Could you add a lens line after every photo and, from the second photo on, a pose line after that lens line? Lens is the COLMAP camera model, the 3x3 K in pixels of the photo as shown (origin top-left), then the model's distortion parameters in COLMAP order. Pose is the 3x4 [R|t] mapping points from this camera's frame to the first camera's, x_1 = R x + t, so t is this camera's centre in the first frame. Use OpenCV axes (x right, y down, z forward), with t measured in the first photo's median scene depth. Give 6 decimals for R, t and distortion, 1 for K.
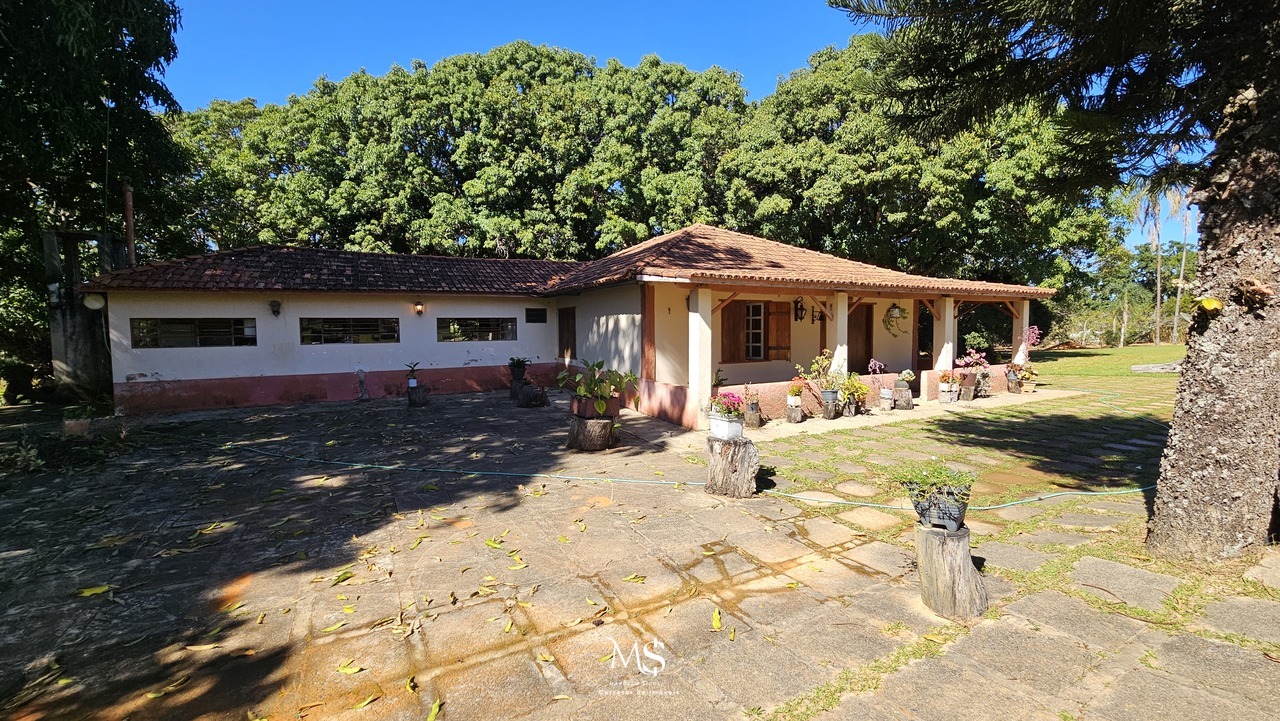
lens RADIAL K [[525.7, 0, 641.9], [0, 525.7, 365.3], [0, 0, 1]] dist [-0.001423, -0.000255]
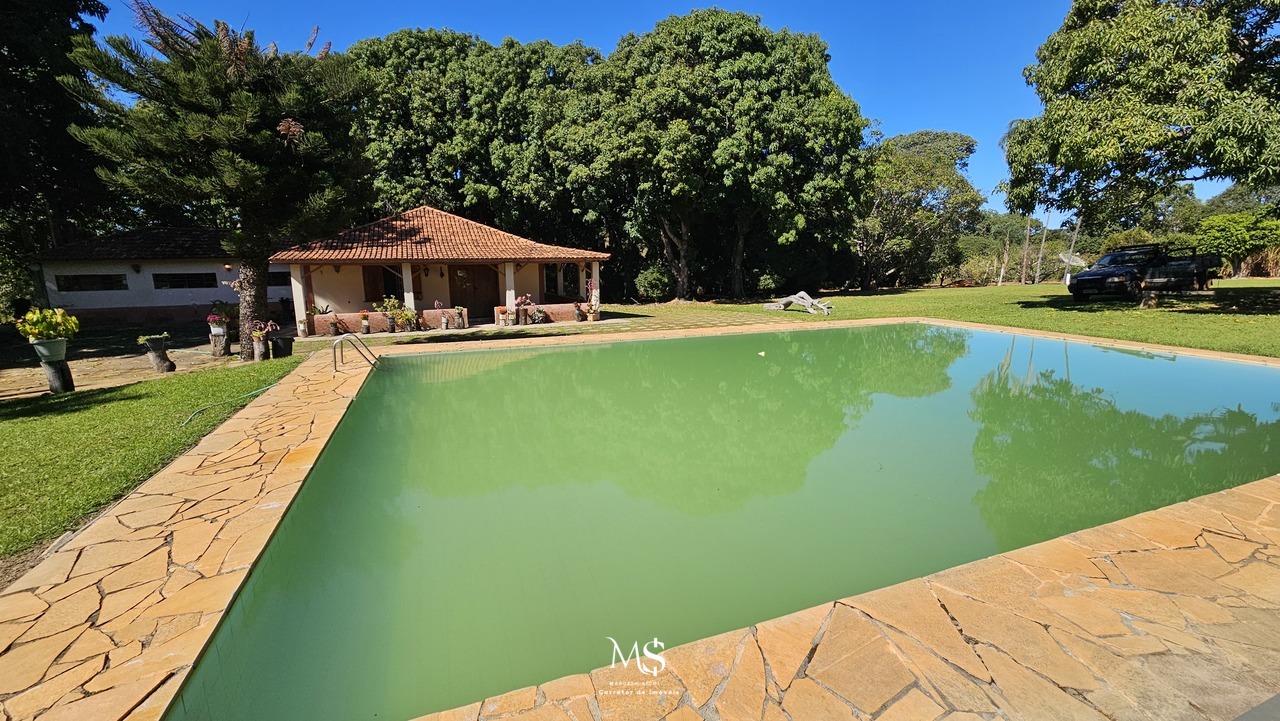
lens RADIAL K [[525.7, 0, 637.7], [0, 525.7, 359.5], [0, 0, 1]] dist [-0.001423, -0.000255]
pose [[0.996037, 0.016544, -0.087382, 0.476473], [-0.006348, 0.993264, 0.115703, -0.008317], [0.088708, -0.114690, 0.989433, -0.263077]]
